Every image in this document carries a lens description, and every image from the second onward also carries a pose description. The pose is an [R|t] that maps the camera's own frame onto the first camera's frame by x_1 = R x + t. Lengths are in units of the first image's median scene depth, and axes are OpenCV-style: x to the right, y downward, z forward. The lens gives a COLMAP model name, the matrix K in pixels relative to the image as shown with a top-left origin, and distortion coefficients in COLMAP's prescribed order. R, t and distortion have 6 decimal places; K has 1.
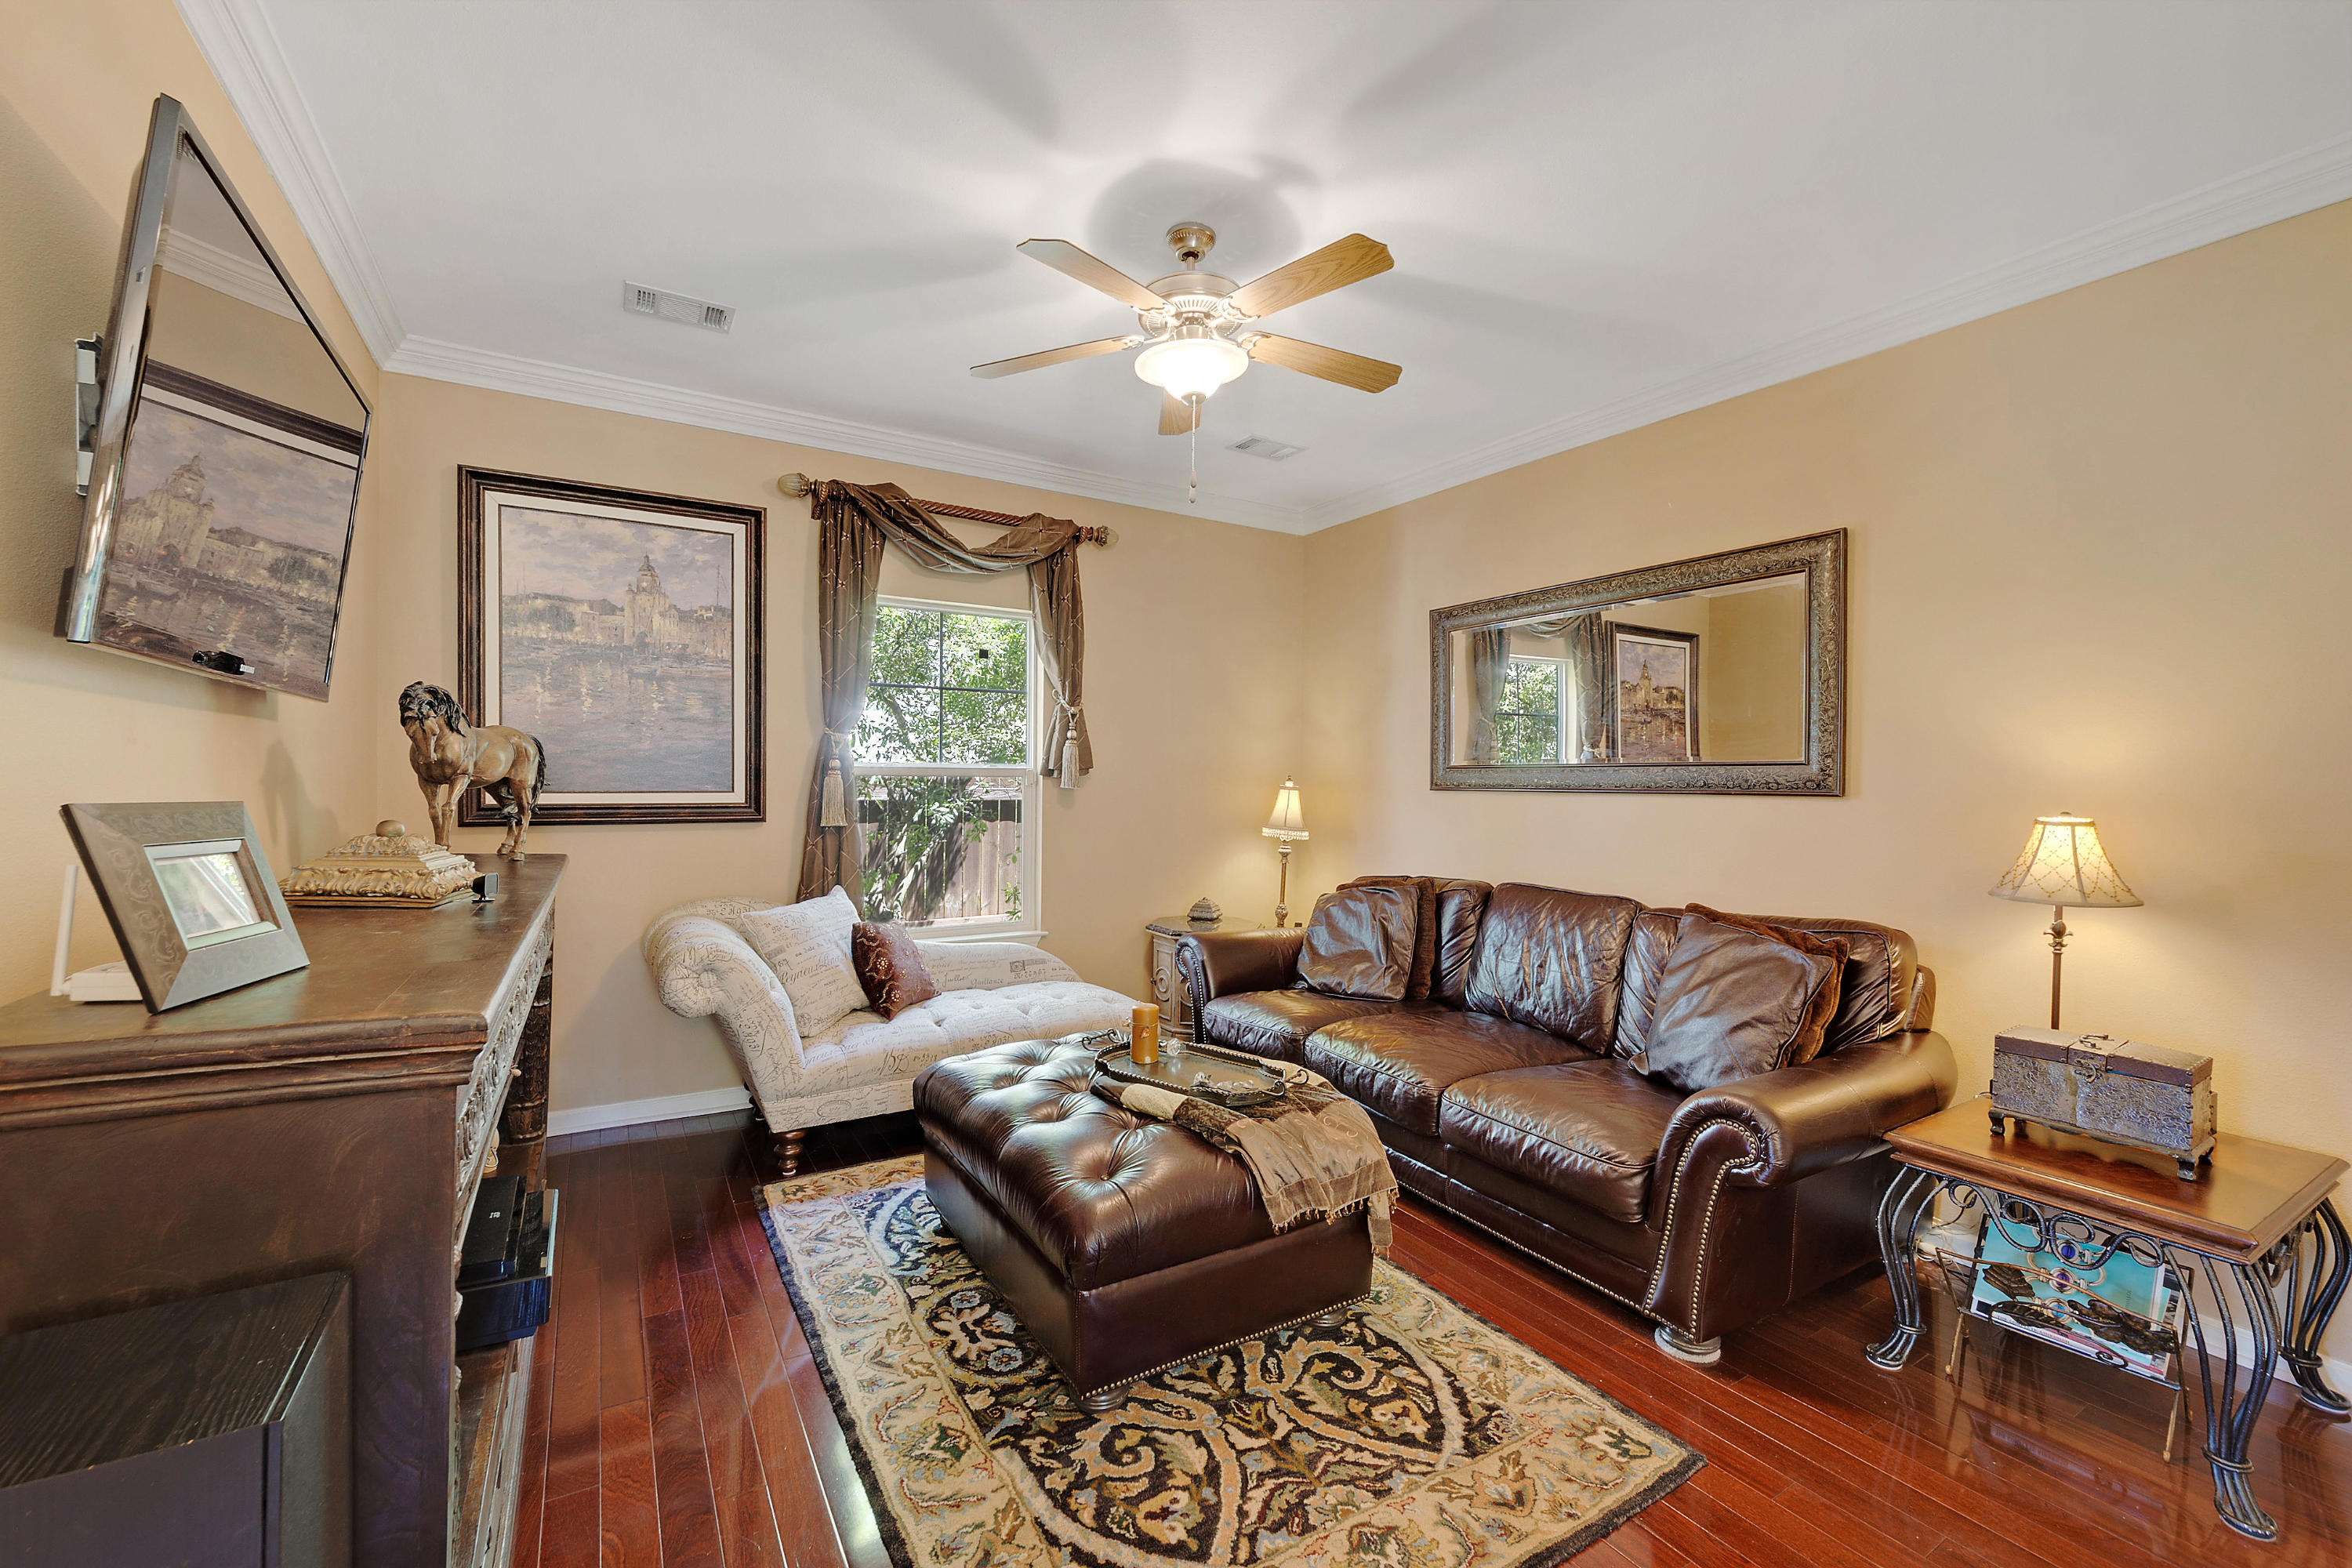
lens RADIAL K [[943.9, 0, 1211.1], [0, 943.9, 808.0], [0, 0, 1]] dist [-0.001753, -0.001344]
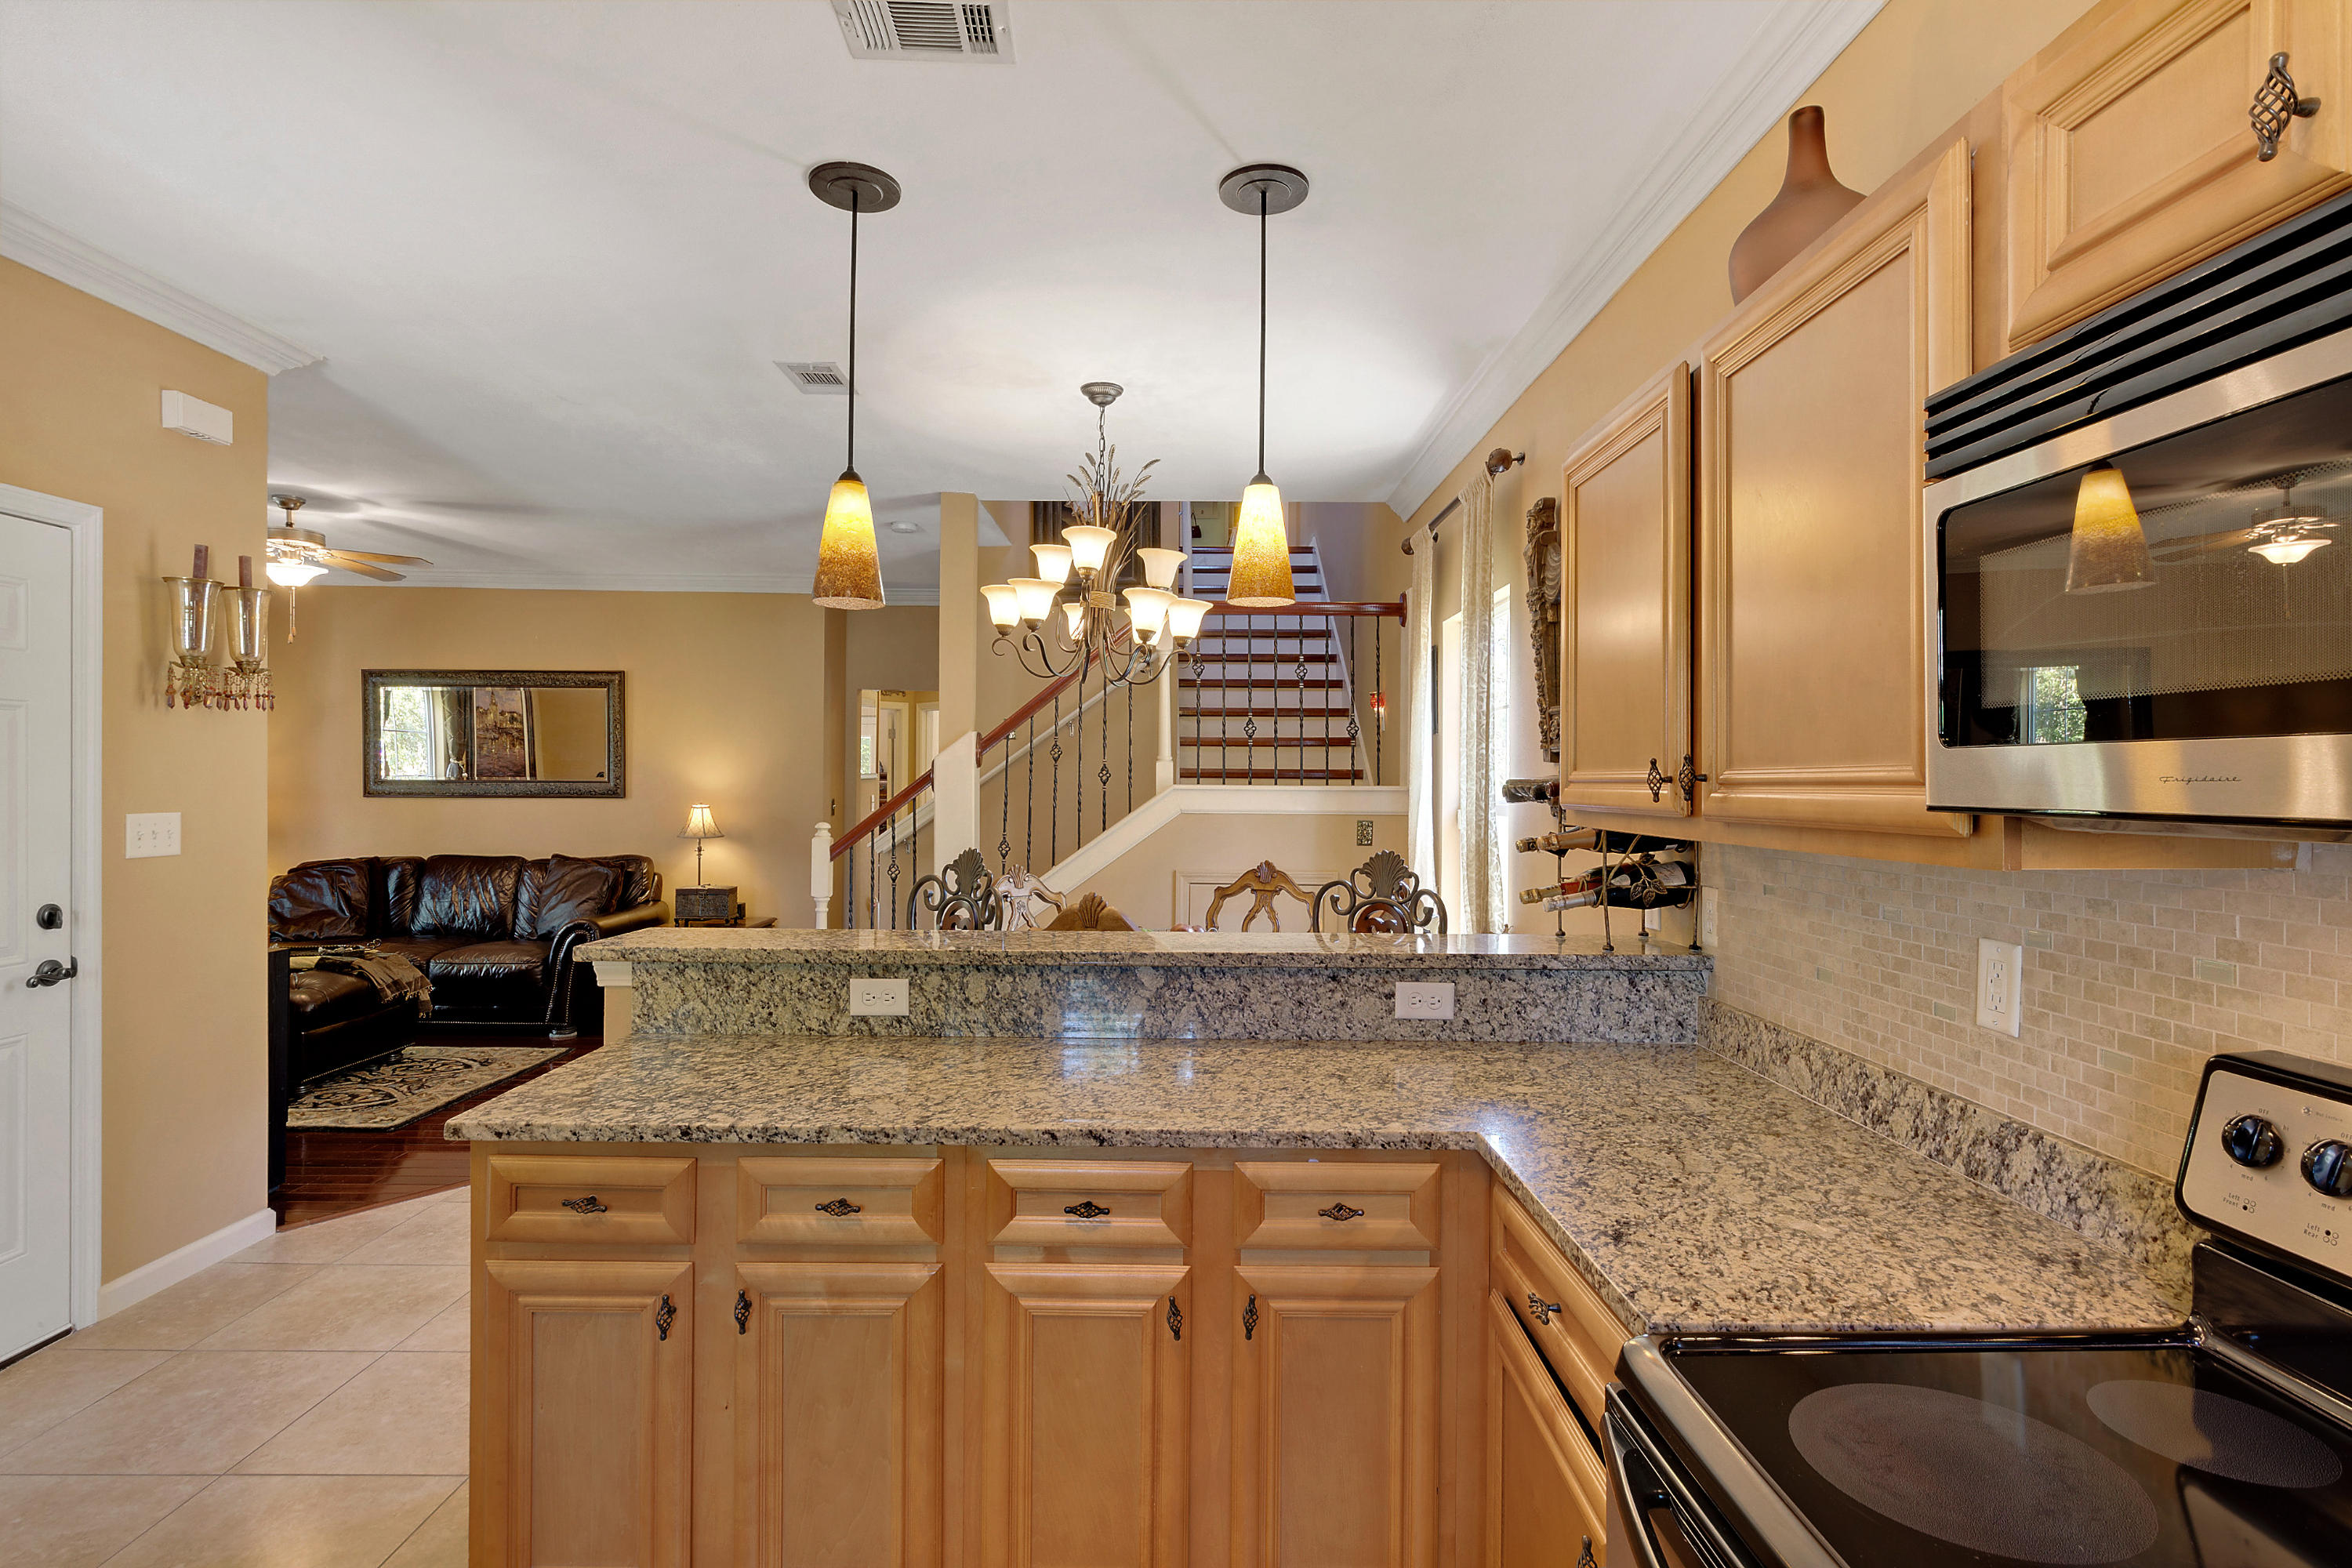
lens RADIAL K [[1163.6, 0, 1121.1], [0, 1163.6, 793.0], [0, 0, 1]] dist [-0.002688, -0.000331]
pose [[0.572539, -0.007999, 0.819838, -0.663055], [0.024227, 0.999681, -0.007165, 0.017981], [-0.819519, 0.023964, 0.572550, -1.123012]]
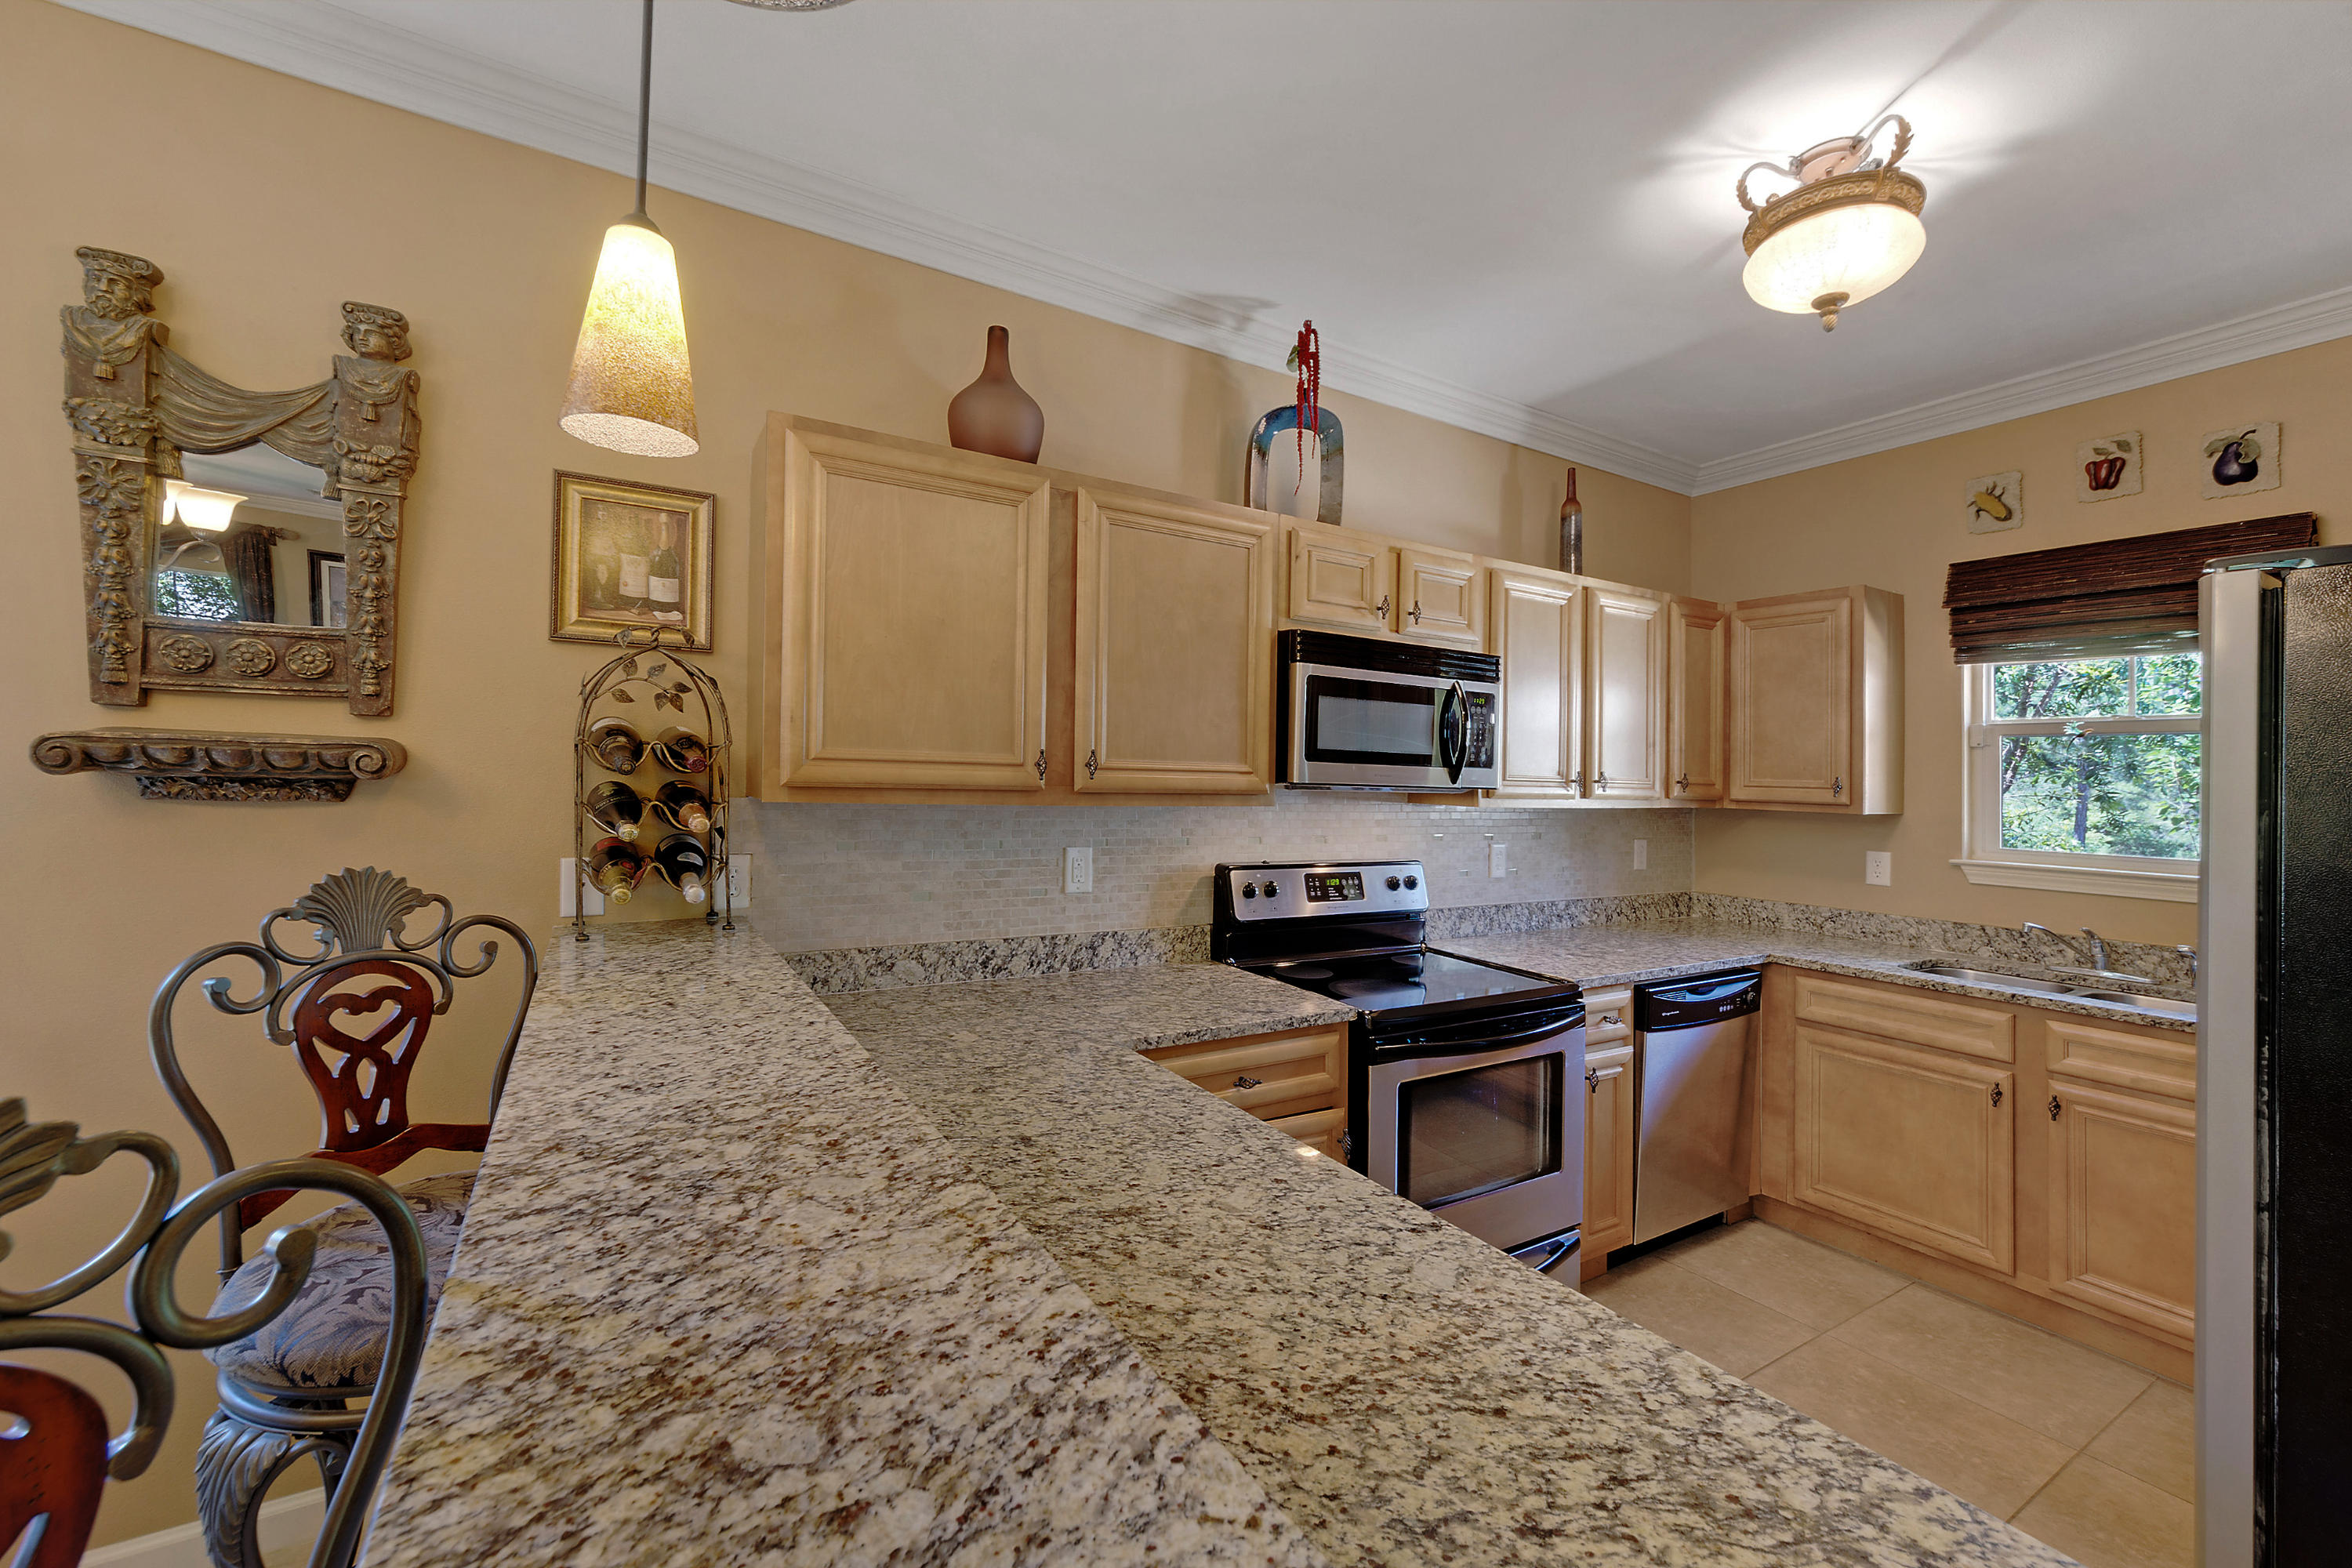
lens RADIAL K [[943.9, 0, 1194.5], [0, 943.9, 780.4], [0, 0, 1]] dist [-0.001753, -0.001344]
pose [[-0.999030, -0.032081, 0.030161, -0.232729], [-0.030855, 0.998712, 0.040279, -0.001395], [-0.031414, 0.039309, -0.998733, -0.462702]]
